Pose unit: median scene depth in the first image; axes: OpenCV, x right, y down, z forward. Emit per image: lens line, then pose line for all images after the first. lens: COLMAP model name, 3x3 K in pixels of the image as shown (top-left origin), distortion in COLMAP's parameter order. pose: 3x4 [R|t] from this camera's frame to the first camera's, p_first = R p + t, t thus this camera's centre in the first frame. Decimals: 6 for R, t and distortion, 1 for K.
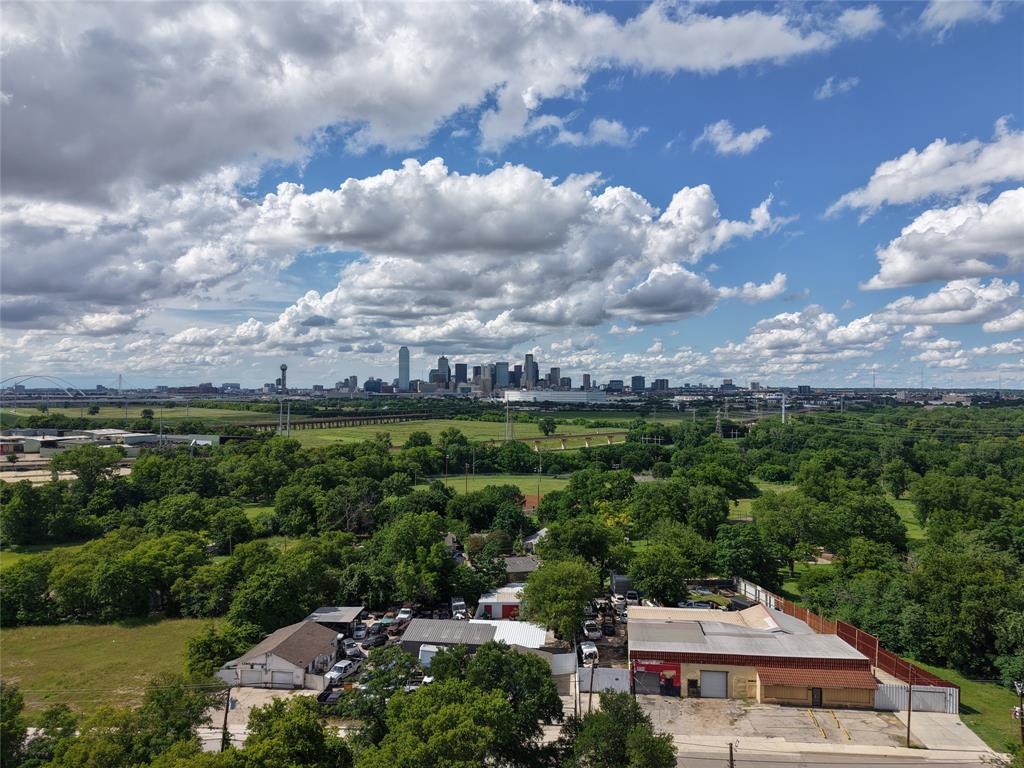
lens RADIAL K [[683.1, 0, 502.9], [0, 683.1, 386.1], [0, 0, 1]] dist [0.026760, -0.021399]
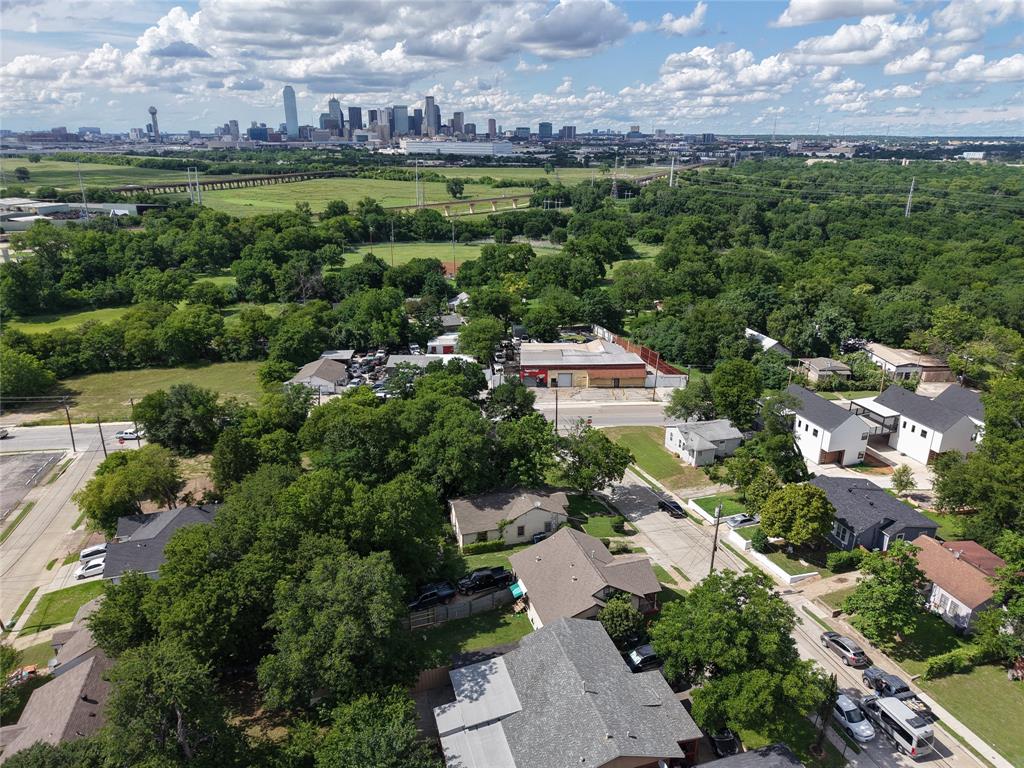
lens RADIAL K [[683.1, 0, 510.7], [0, 683.1, 393.5], [0, 0, 1]] dist [0.026760, -0.021399]
pose [[0.989028, -0.047745, 0.139800, -0.023763], [-0.005482, 0.933819, 0.357704, -0.046512], [-0.147627, -0.354546, 0.923311, -0.168654]]
